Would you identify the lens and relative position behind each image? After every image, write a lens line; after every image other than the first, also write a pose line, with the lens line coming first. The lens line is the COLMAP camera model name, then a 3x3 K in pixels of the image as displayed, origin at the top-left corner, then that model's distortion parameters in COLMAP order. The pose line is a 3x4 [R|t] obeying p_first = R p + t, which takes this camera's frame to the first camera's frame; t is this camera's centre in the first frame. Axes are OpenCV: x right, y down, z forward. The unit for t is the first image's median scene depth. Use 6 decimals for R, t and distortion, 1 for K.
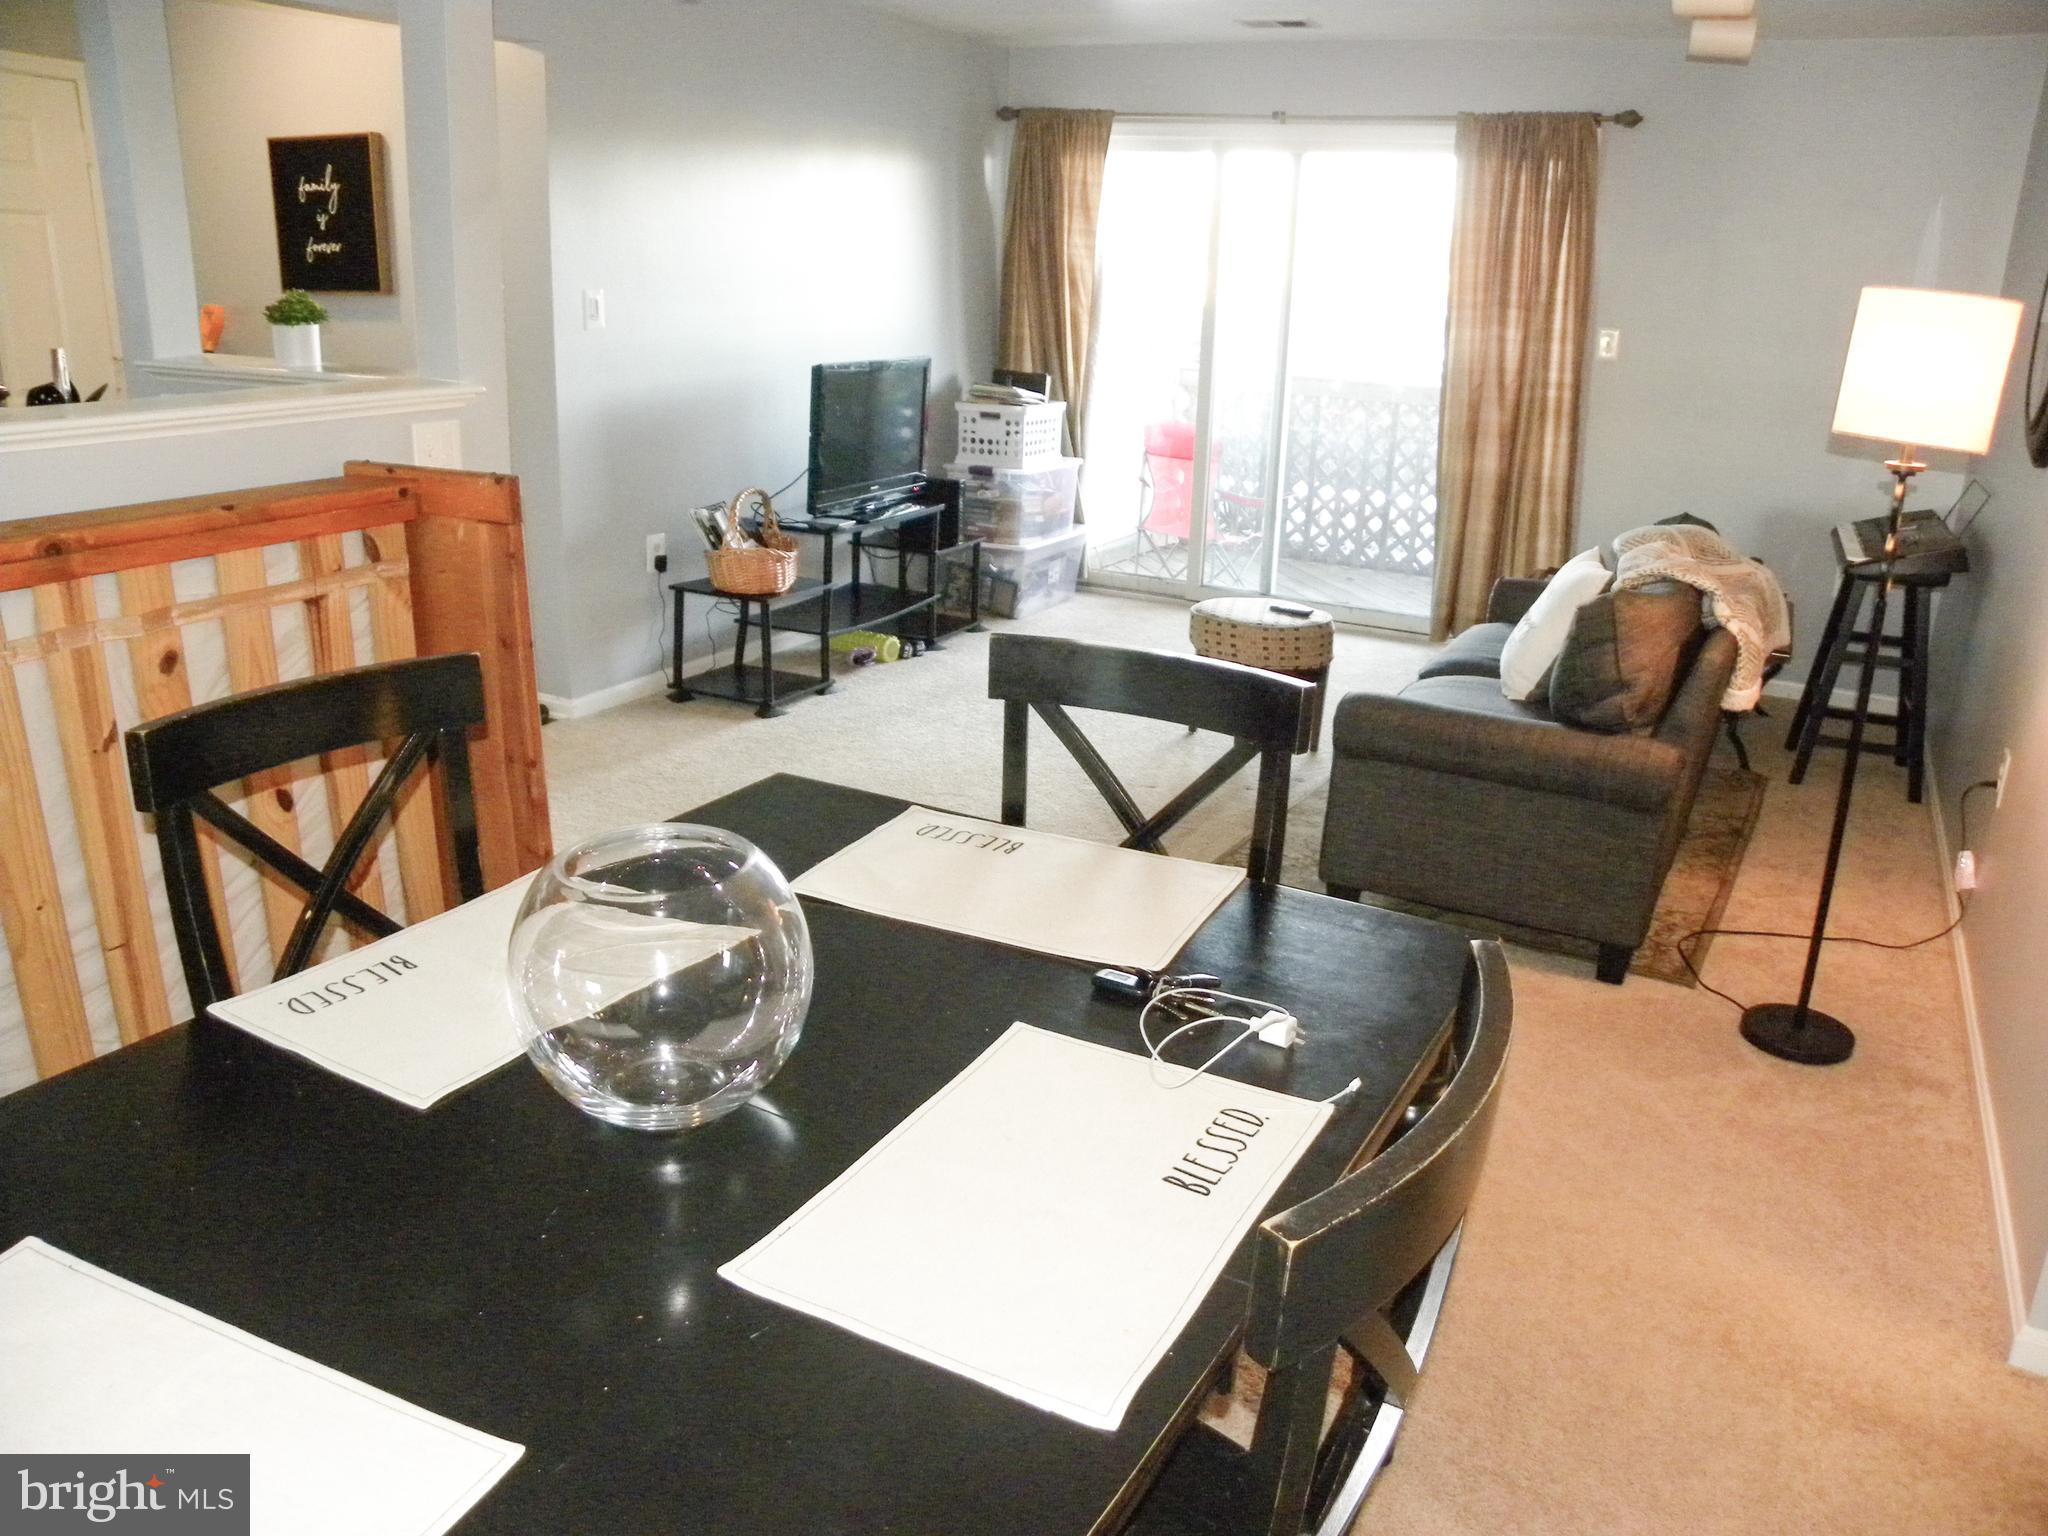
lens RADIAL K [[1546.5, 0, 1024.0], [0, 1546.5, 768.0], [0, 0, 1]] dist [-0.121145, 0.000743]
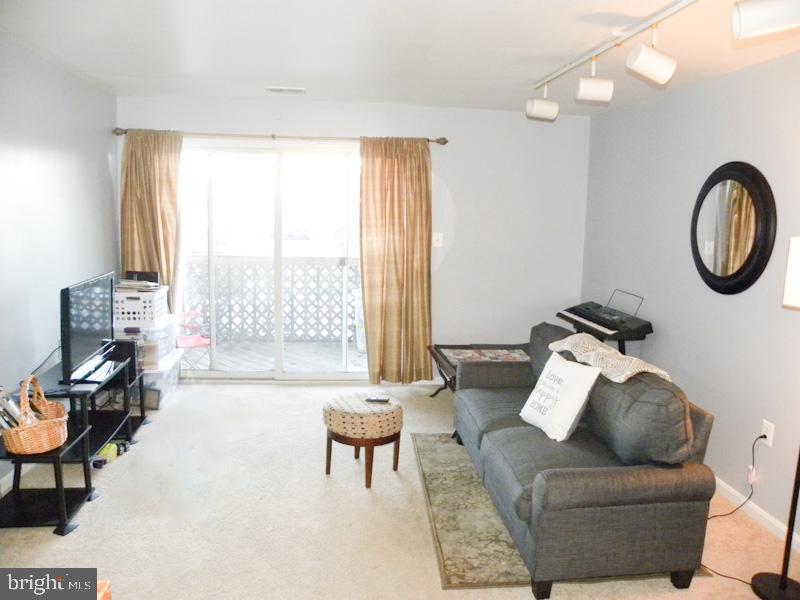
lens RADIAL K [[604.1, 0, 400.0], [0, 604.1, 300.0], [0, 0, 1]] dist [-0.121145, 0.000743]
pose [[0.821601, -0.099944, 0.561233, -0.149958], [0.176708, 0.980668, -0.084050, -0.116745], [-0.541983, 0.168230, 0.823379, 0.277674]]
